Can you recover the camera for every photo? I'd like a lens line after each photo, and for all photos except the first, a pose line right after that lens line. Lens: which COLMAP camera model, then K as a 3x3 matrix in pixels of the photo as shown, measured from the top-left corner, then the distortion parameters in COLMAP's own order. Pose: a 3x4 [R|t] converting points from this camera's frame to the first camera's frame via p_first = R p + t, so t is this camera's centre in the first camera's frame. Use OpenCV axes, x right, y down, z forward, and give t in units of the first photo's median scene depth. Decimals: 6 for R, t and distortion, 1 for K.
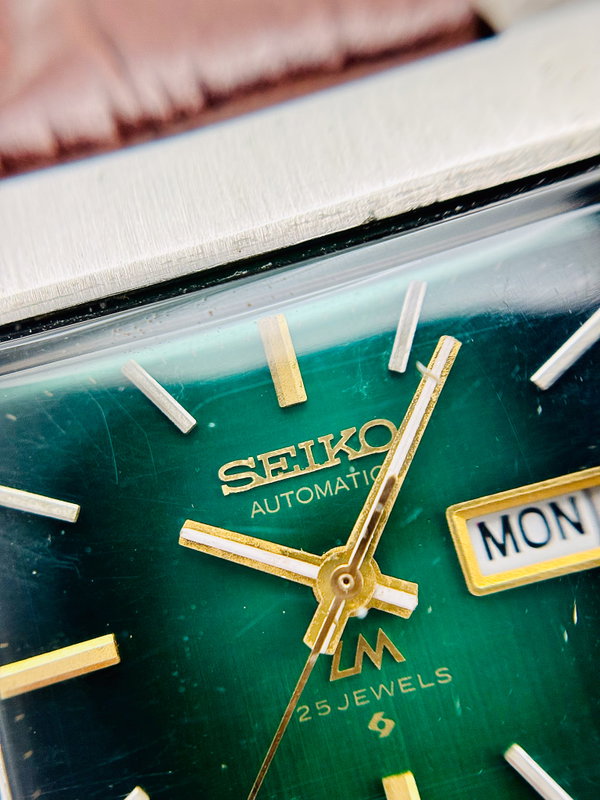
lens RADIAL K [[1218.8, 0, 289.9], [0, 1218.8, 400.5], [0, 0, 1]] dist [0.327676, -0.127995]
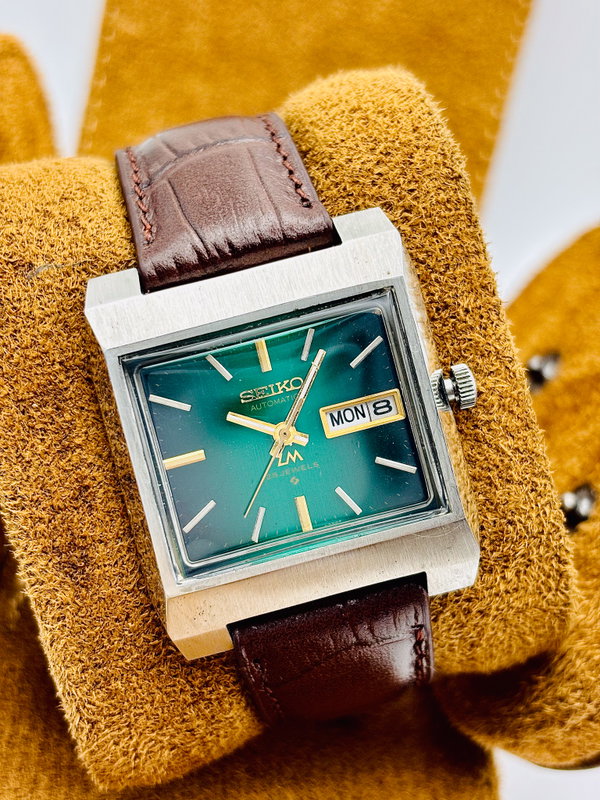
lens RADIAL K [[1222.9, 0, 299.8], [0, 1222.9, 369.1], [0, 0, 1]] dist [-0.056761, -0.048222]
pose [[0.992047, 0.016947, 0.124724, -0.276210], [-0.029847, 0.994306, 0.102301, -0.295245], [-0.122280, -0.105210, 0.986903, -1.807612]]
